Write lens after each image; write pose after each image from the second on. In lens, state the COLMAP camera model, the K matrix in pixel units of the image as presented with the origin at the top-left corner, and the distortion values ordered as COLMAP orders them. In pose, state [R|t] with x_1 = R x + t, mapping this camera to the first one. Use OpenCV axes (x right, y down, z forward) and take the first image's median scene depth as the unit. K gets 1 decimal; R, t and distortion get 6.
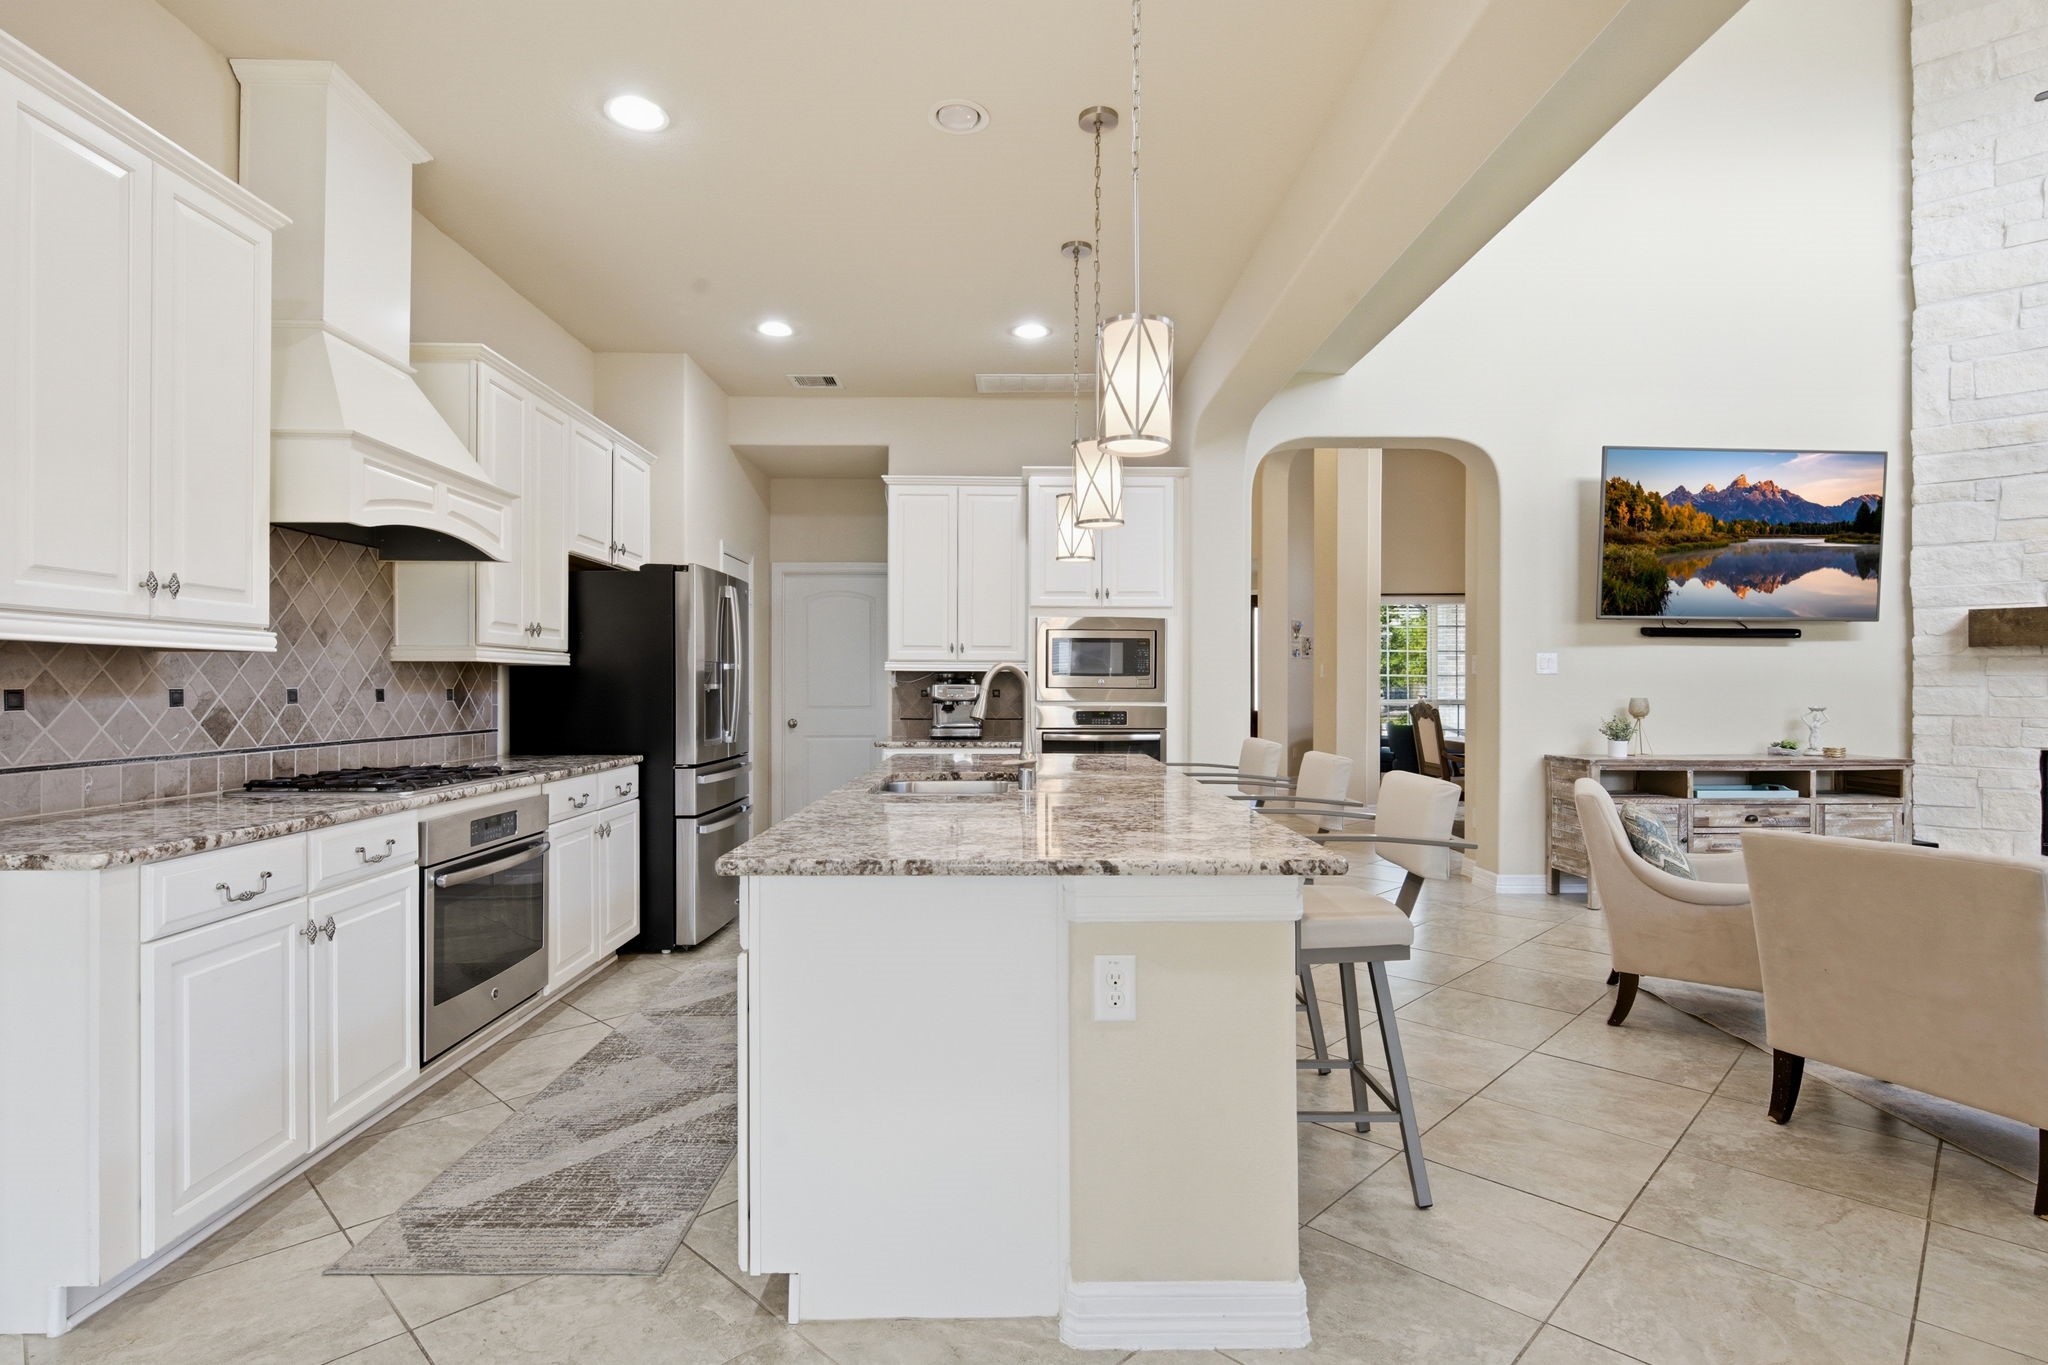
lens RADIAL K [[1031.3, 0, 1034.5], [0, 1031.3, 684.4], [0, 0, 1]] dist [-0.001865, -0.002031]
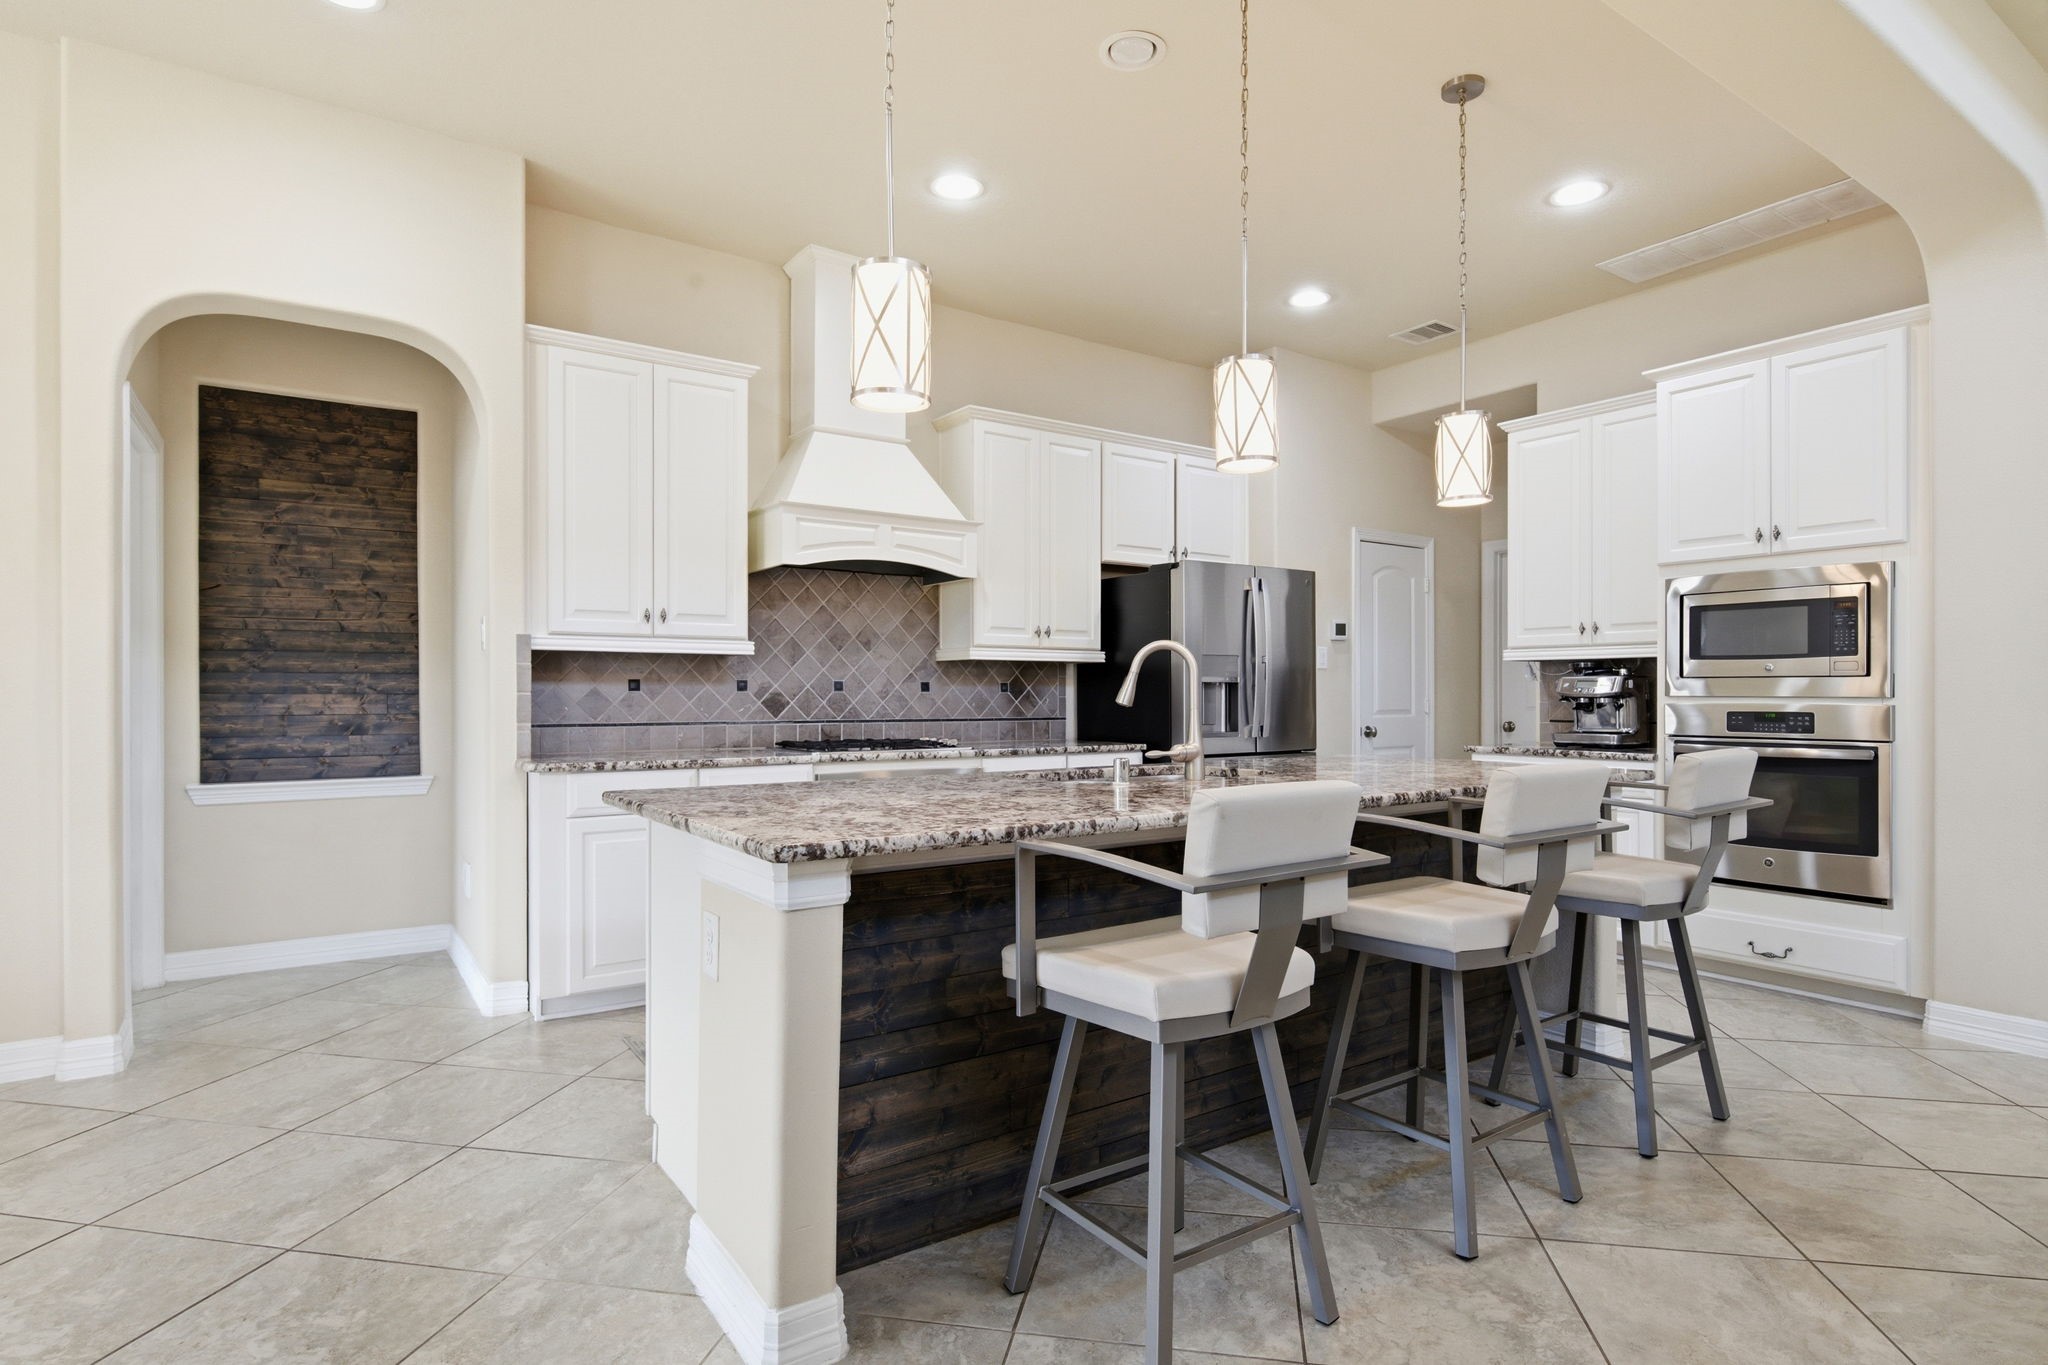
lens RADIAL K [[1081.2, 0, 1026.9], [0, 1081.2, 692.5], [0, 0, 1]] dist [0.003528, -0.000027]
pose [[0.542449, -0.004307, -0.840078, 0.499798], [0.002525, 0.999991, -0.003497, 0.018851], [0.840085, -0.000224, 0.542455, 0.287958]]
